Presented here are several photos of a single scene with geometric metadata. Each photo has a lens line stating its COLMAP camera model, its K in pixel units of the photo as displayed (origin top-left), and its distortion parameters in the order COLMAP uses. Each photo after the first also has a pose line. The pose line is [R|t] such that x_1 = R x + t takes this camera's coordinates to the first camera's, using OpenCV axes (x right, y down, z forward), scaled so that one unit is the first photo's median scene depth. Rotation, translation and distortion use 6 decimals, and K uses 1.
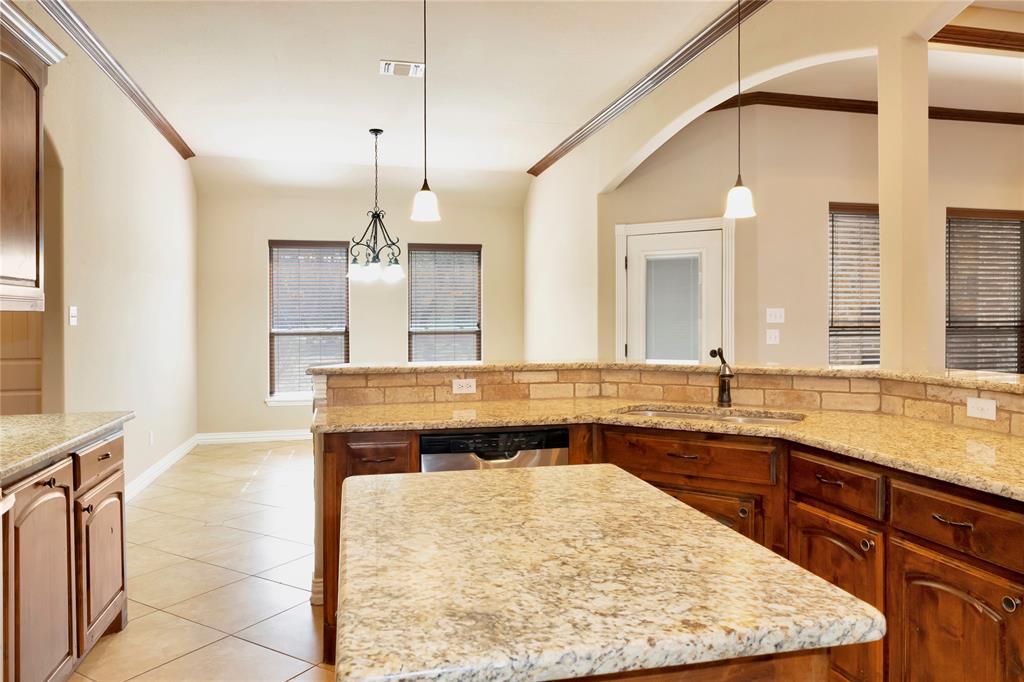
lens RADIAL K [[715.4, 0, 513.9], [0, 715.4, 327.2], [0, 0, 1]] dist [-0.001531, -0.001151]
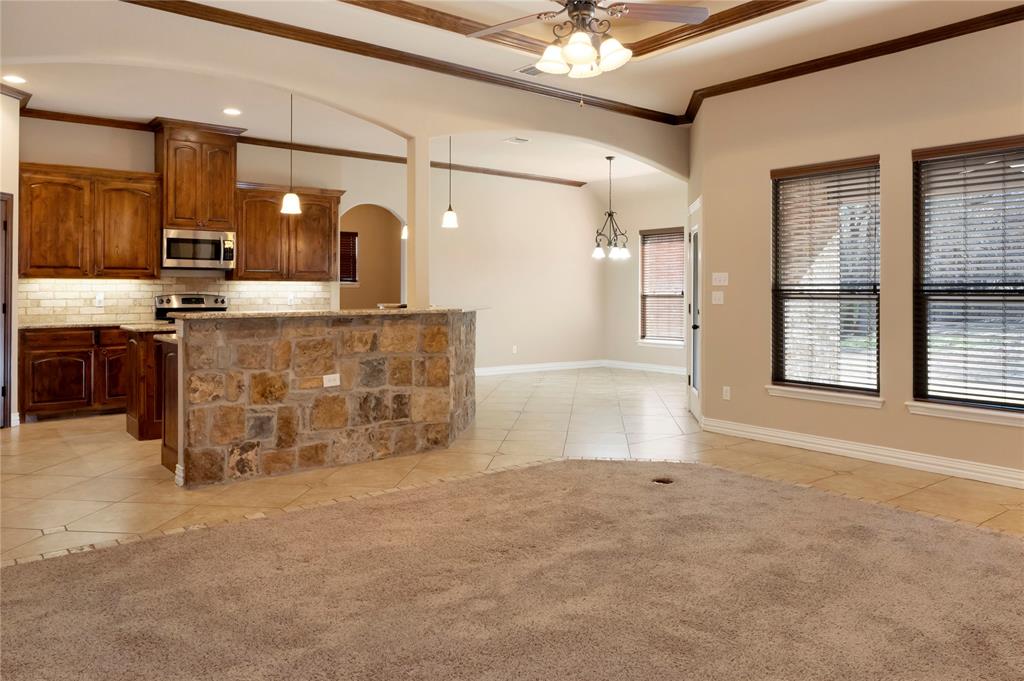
lens RADIAL K [[730.6, 0, 511.6], [0, 730.6, 280.0], [0, 0, 1]] dist [-0.001453, -0.001162]
pose [[0.423001, -0.010399, -0.906070, 2.012549], [-0.010686, 0.999807, -0.016463, 0.011725], [0.906066, 0.016646, 0.422808, 0.330662]]
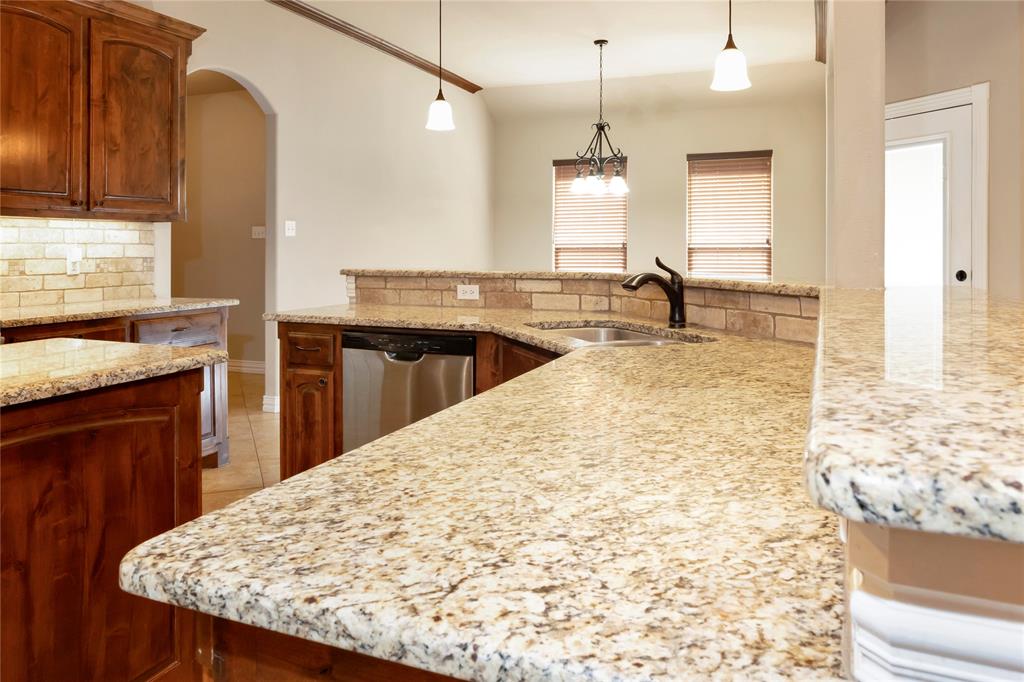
lens RADIAL K [[740.1, 0, 512.4], [0, 740.1, 241.8], [0, 0, 1]] dist [-0.002533, 0.000368]
pose [[0.806692, -0.000323, -0.590972, 0.575013], [-0.007400, 0.999916, -0.010649, 0.022689], [0.590926, 0.012964, 0.806622, 0.201388]]
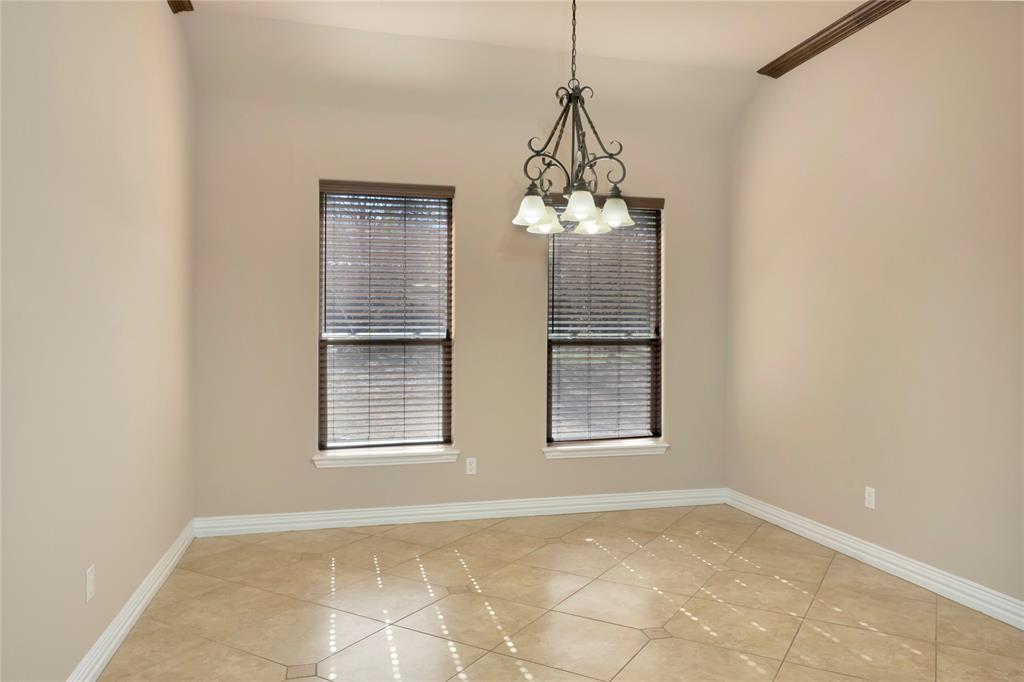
lens RADIAL K [[715.4, 0, 513.9], [0, 715.4, 327.2], [0, 0, 1]] dist [-0.001531, -0.001151]
pose [[0.999912, 0.007994, 0.010589, -0.436139], [-0.007836, 0.999858, -0.014898, 0.011458], [-0.010707, 0.014814, 0.999833, 0.960827]]
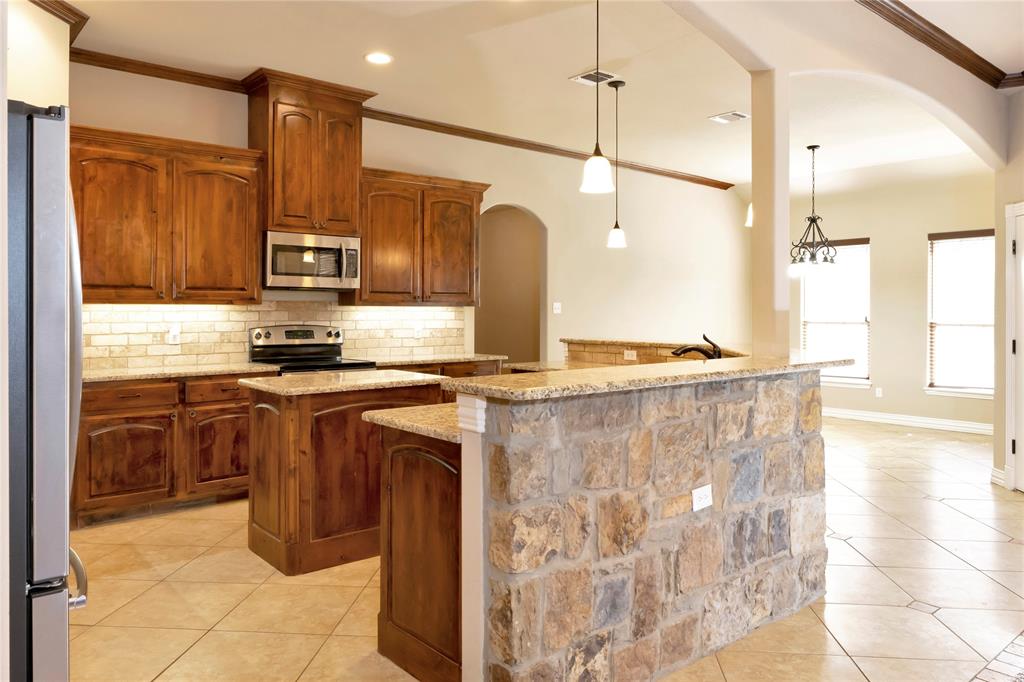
lens RADIAL K [[721.3, 0, 514.6], [0, 721.3, 299.2], [0, 0, 1]] dist [-0.000899, -0.000792]
pose [[0.453254, -0.009925, -0.891326, 1.150721], [-0.011498, 0.999790, -0.016980, -0.006598], [0.891307, 0.017945, 0.453045, 0.089580]]
